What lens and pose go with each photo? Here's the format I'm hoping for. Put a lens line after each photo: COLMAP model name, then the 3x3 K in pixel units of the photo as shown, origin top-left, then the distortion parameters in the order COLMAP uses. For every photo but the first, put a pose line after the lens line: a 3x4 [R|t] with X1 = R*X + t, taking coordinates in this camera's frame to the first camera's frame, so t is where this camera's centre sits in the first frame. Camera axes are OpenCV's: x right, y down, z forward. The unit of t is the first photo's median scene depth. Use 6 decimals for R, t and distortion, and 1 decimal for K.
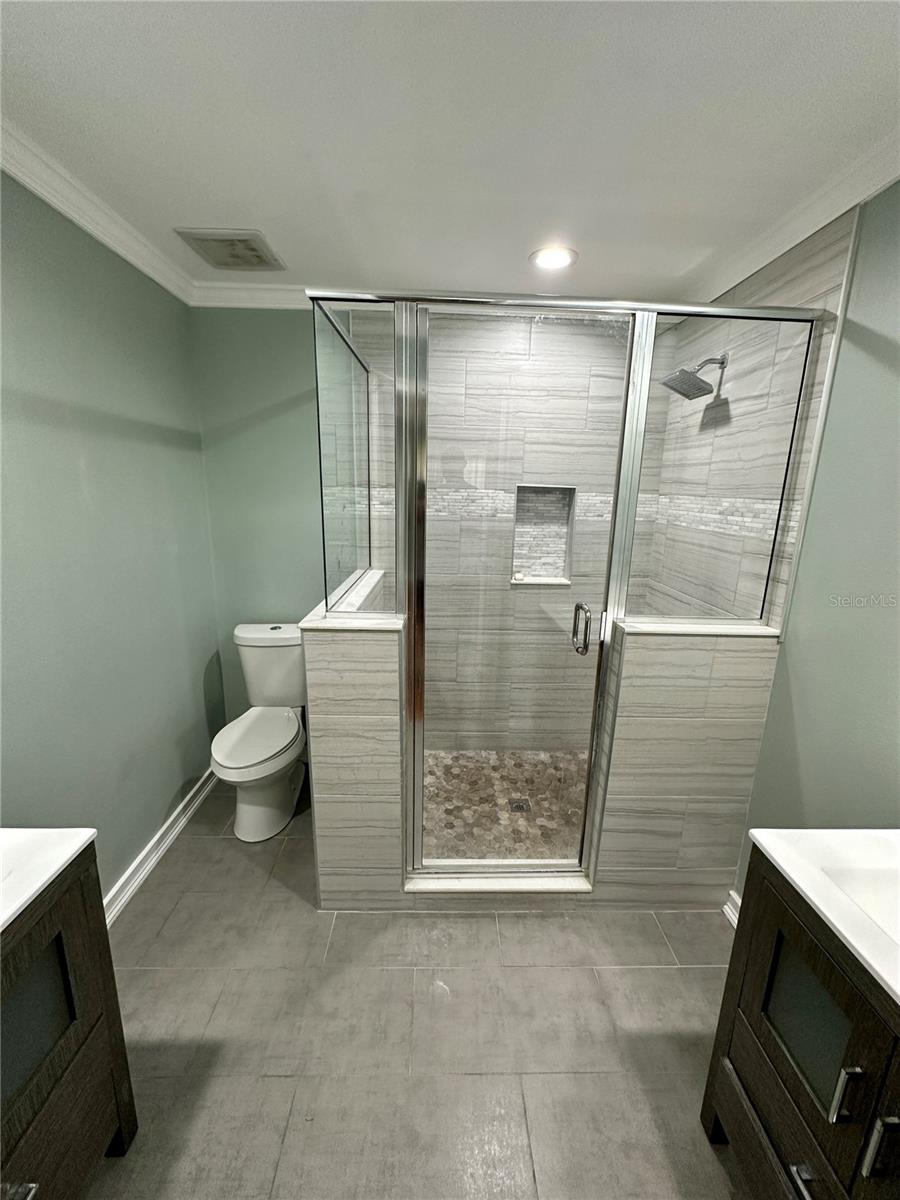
lens RADIAL K [[480.2, 0, 454.1], [0, 480.2, 599.0], [0, 0, 1]] dist [-0.002678, 0.000493]
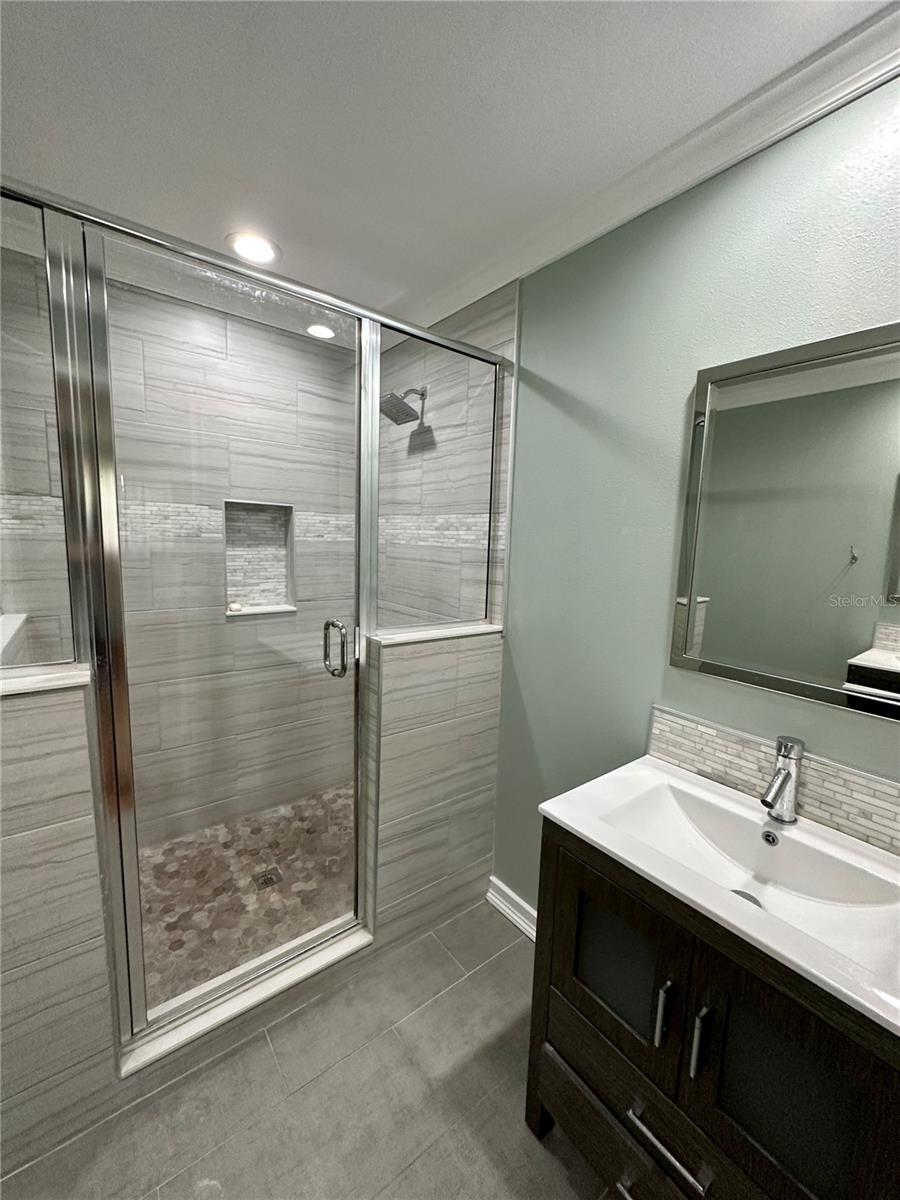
lens RADIAL K [[478.7, 0, 450.6], [0, 478.7, 598.8], [0, 0, 1]] dist [-0.002625, 0.000421]
pose [[0.810279, -0.074611, 0.581275, -0.070726], [0.121855, 0.991634, -0.042579, 0.032058], [-0.573235, 0.105332, 0.812592, 0.128320]]
